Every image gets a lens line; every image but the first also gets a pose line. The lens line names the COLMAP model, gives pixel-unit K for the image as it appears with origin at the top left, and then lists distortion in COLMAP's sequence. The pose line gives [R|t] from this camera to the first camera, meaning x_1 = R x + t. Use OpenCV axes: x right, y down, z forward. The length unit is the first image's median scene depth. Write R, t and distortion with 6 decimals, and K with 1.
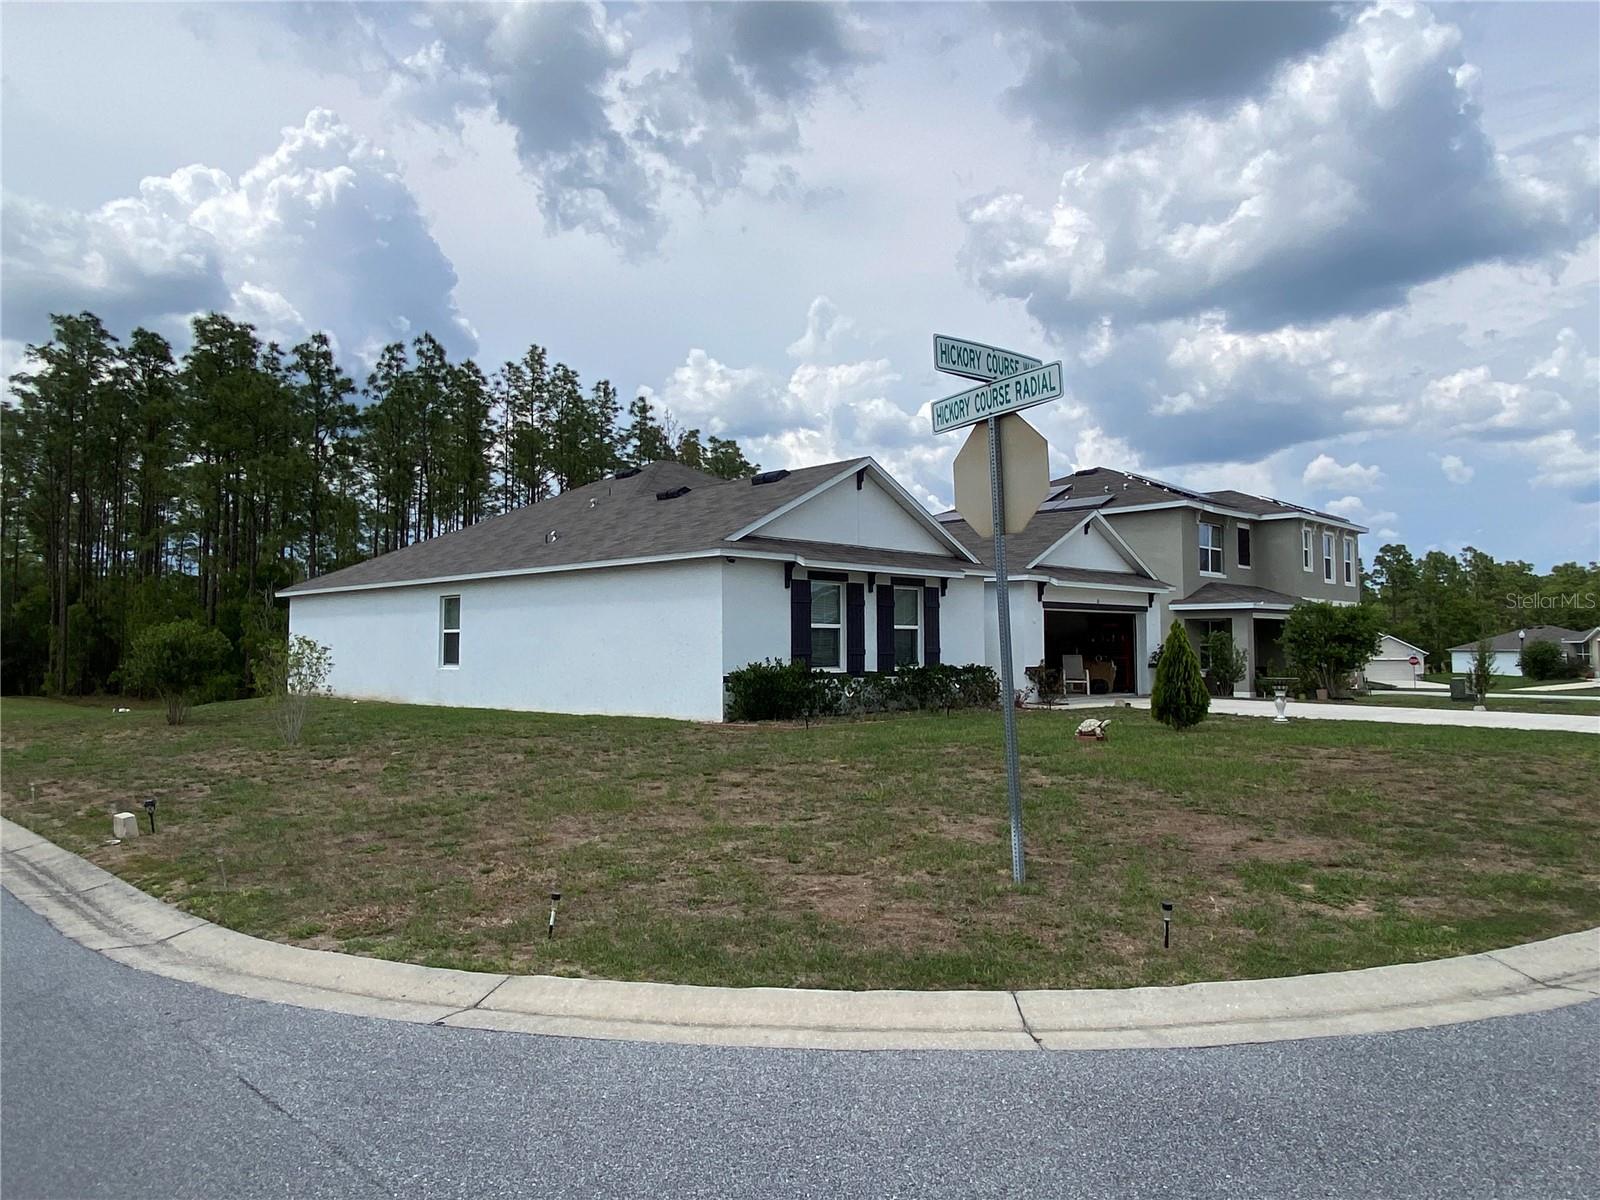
lens RADIAL K [[1031.4, 0, 800.0], [0, 1031.4, 600.0], [0, 0, 1]] dist [0.000300, 0.000024]
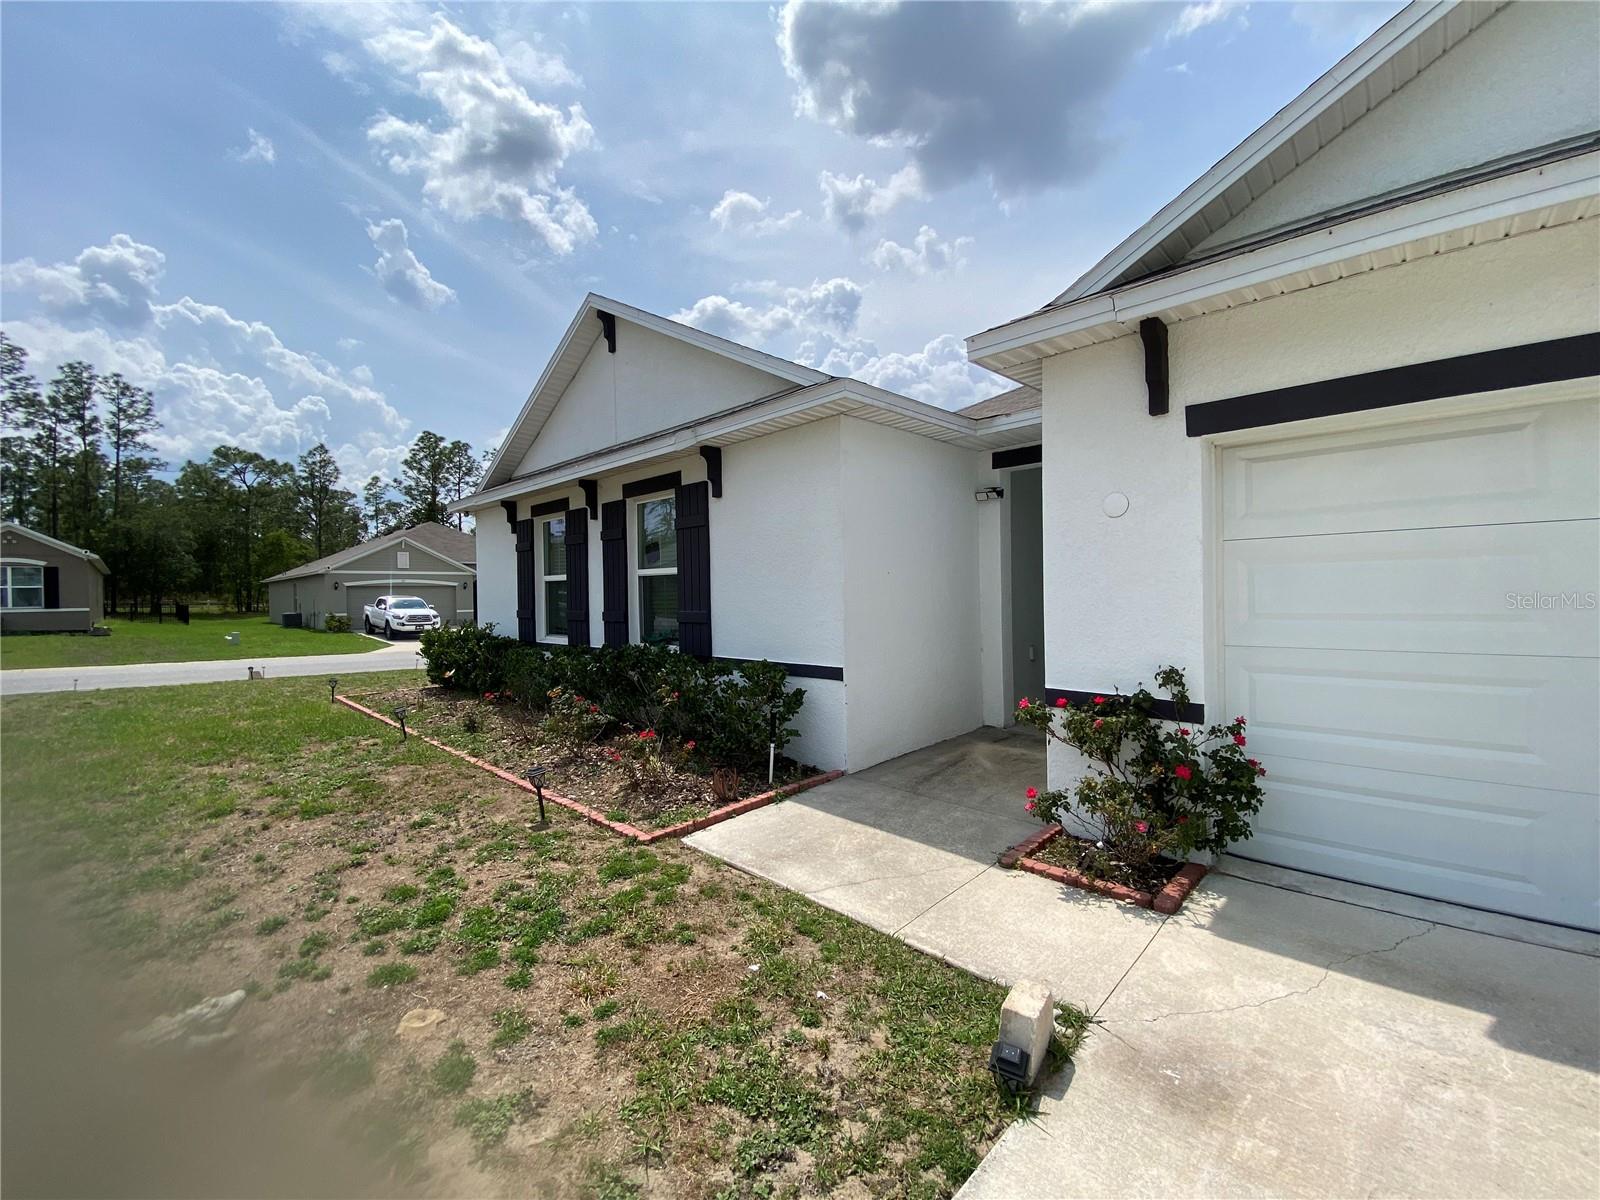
lens RADIAL K [[645.7, 0, 801.7], [0, 645.7, 604.3], [0, 0, 1]] dist [0.020911, -0.020724]
pose [[0.012218, 0.016852, -0.999783, 0.446354], [0.060528, 0.998012, 0.017562, 0.042755], [0.998092, -0.060729, 0.011173, 1.096595]]
